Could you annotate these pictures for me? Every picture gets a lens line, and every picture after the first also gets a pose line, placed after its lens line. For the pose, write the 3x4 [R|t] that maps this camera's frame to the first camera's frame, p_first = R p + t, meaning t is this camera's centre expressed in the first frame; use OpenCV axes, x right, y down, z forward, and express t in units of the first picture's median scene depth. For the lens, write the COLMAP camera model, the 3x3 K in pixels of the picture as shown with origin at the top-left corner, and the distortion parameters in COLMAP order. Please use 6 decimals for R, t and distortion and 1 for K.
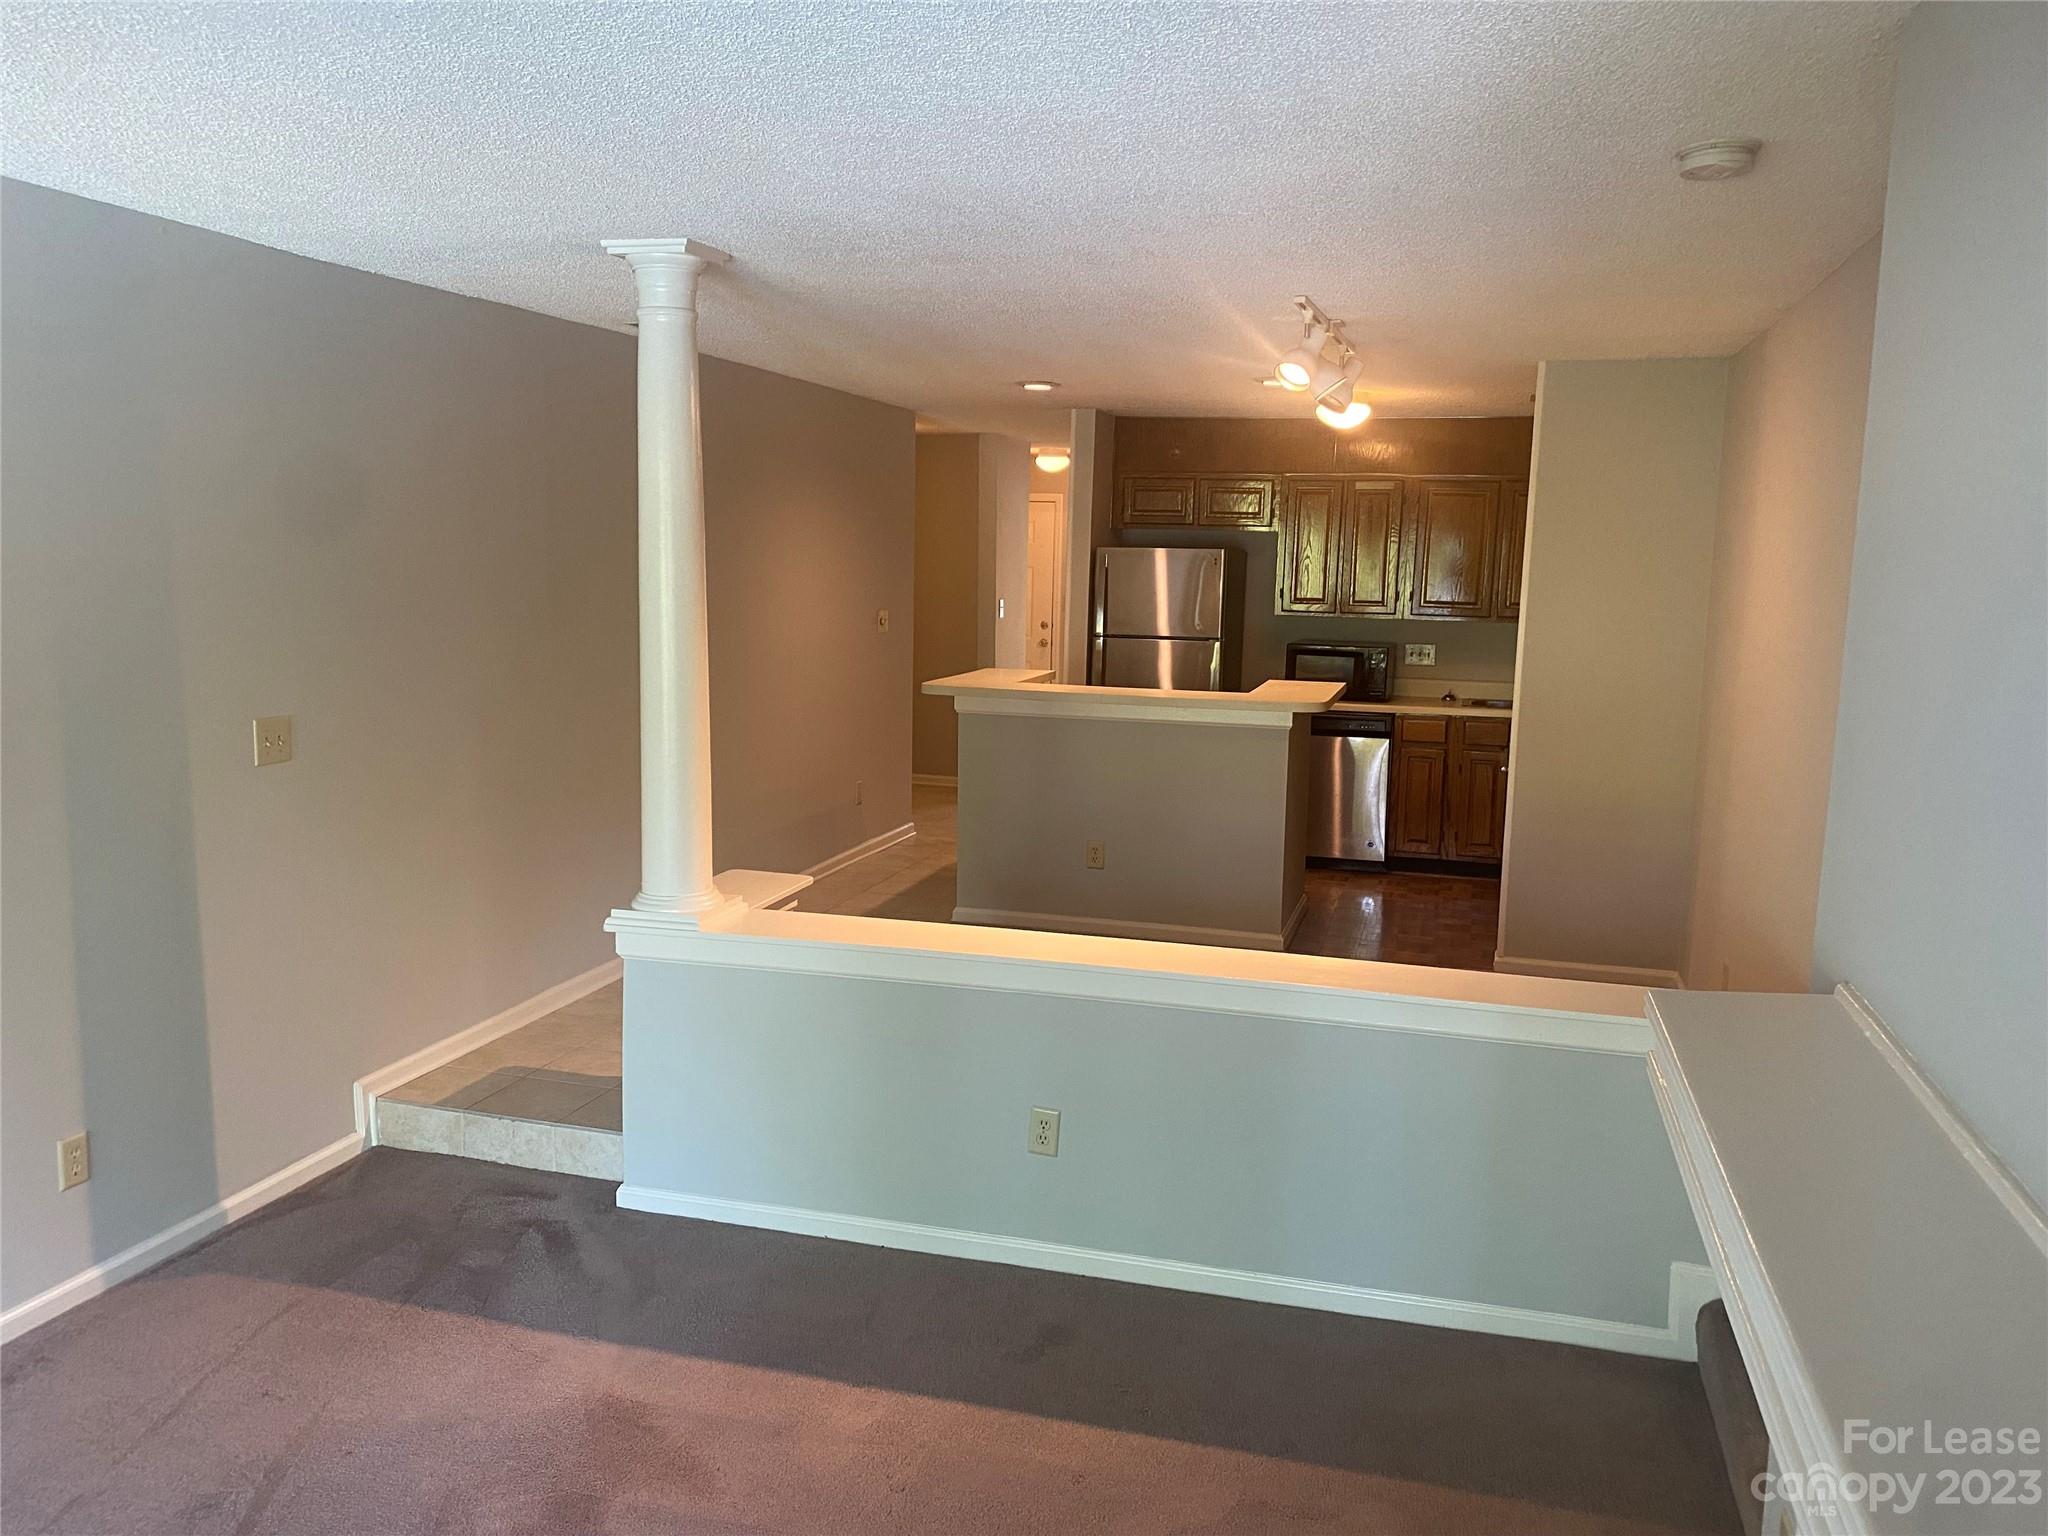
lens RADIAL K [[1532.6, 0, 1024.0], [0, 1532.6, 768.0], [0, 0, 1]] dist [0.011878, 0.000579]
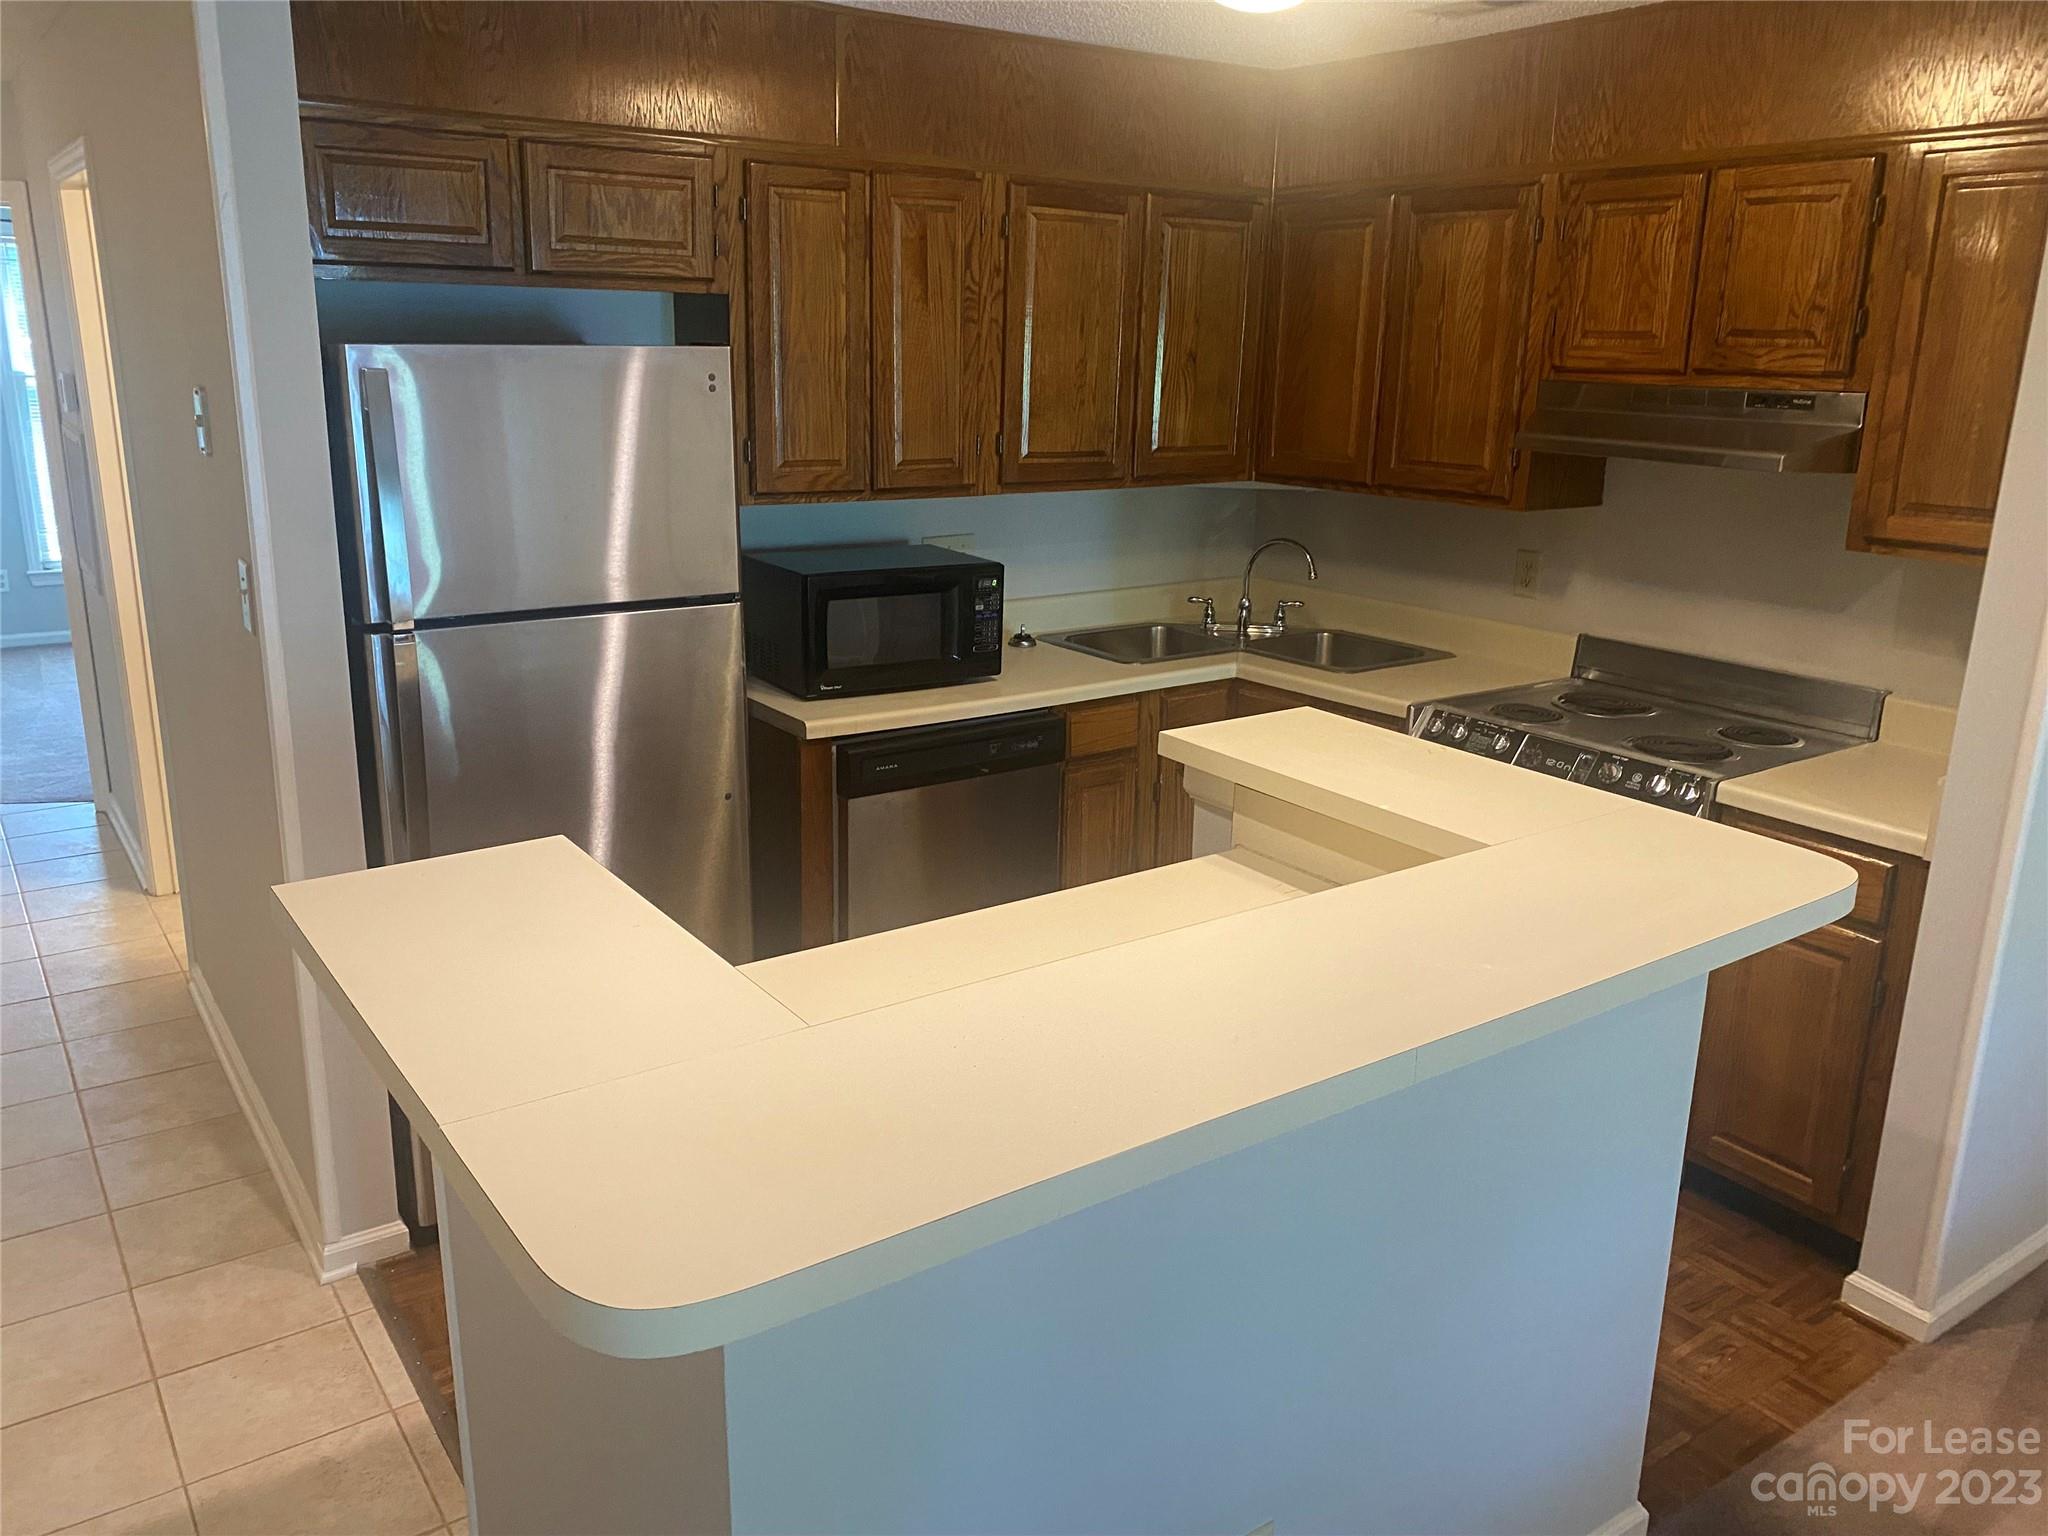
lens RADIAL K [[1565.5, 0, 1024.0], [0, 1565.5, 768.0], [0, 0, 1]] dist [0.014169, 0.003222]
pose [[0.627508, -0.218019, 0.747463, -0.241921], [0.097569, 0.974448, 0.202314, -0.211537], [-0.772473, -0.054025, 0.632746, 1.301567]]
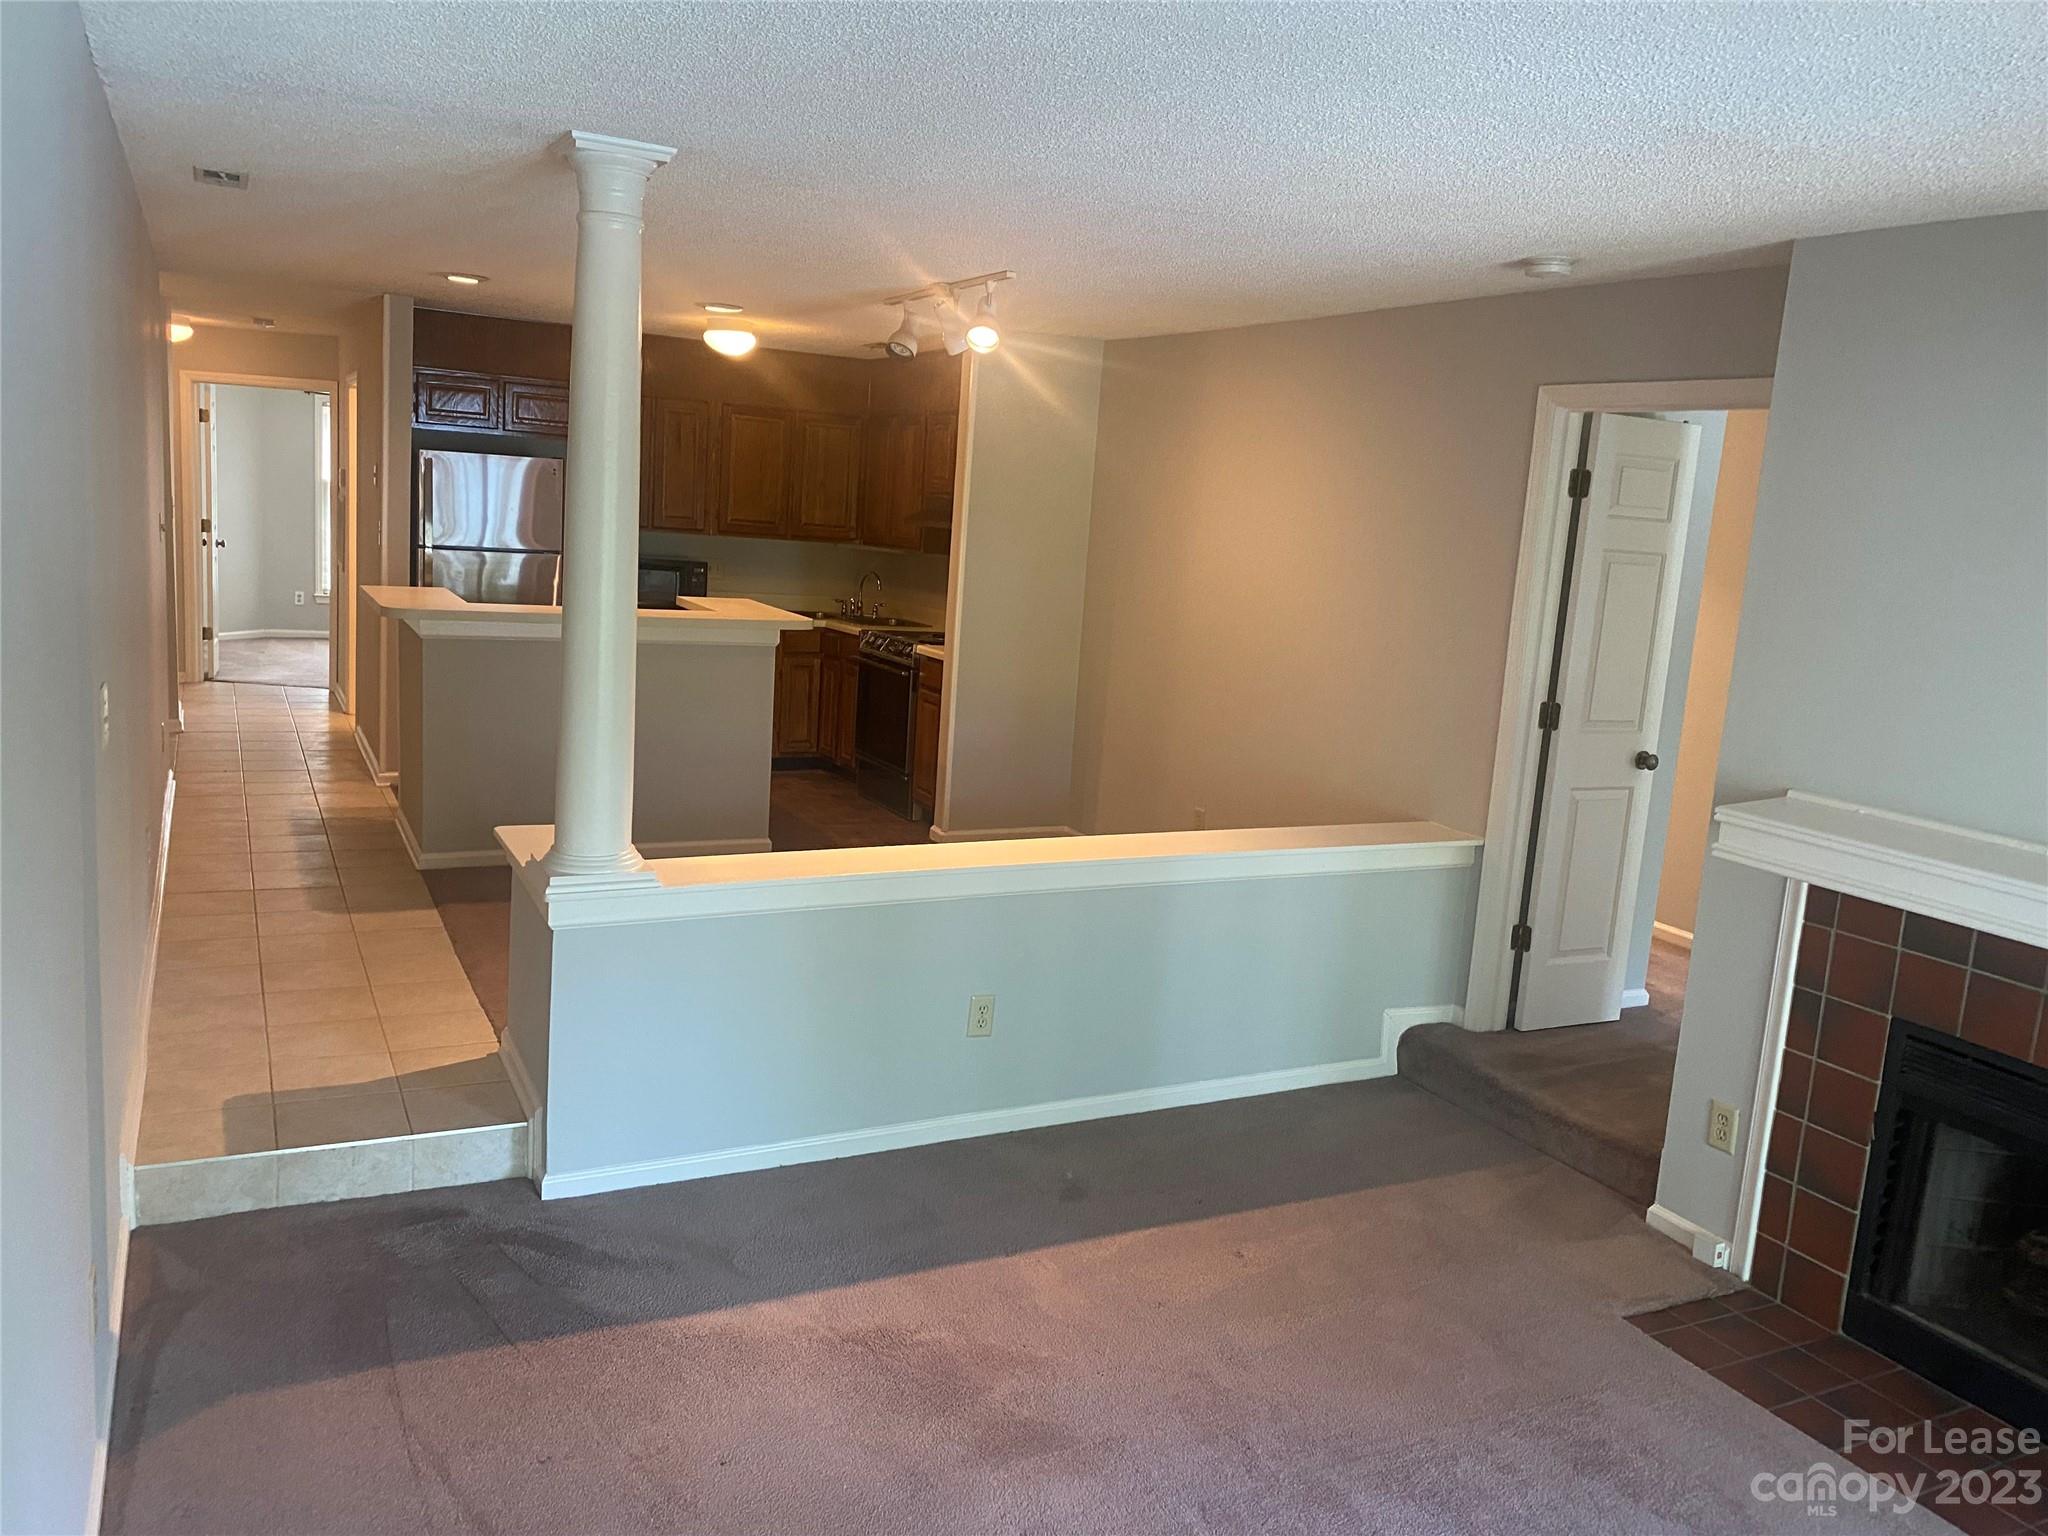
lens RADIAL K [[1532.6, 0, 1024.0], [0, 1532.6, 768.0], [0, 0, 1]] dist [0.011878, 0.000579]
pose [[0.729252, -0.085556, 0.678875, -0.633111], [0.037040, 0.995633, 0.085687, -0.037348], [-0.683242, -0.037341, 0.729237, 0.141466]]
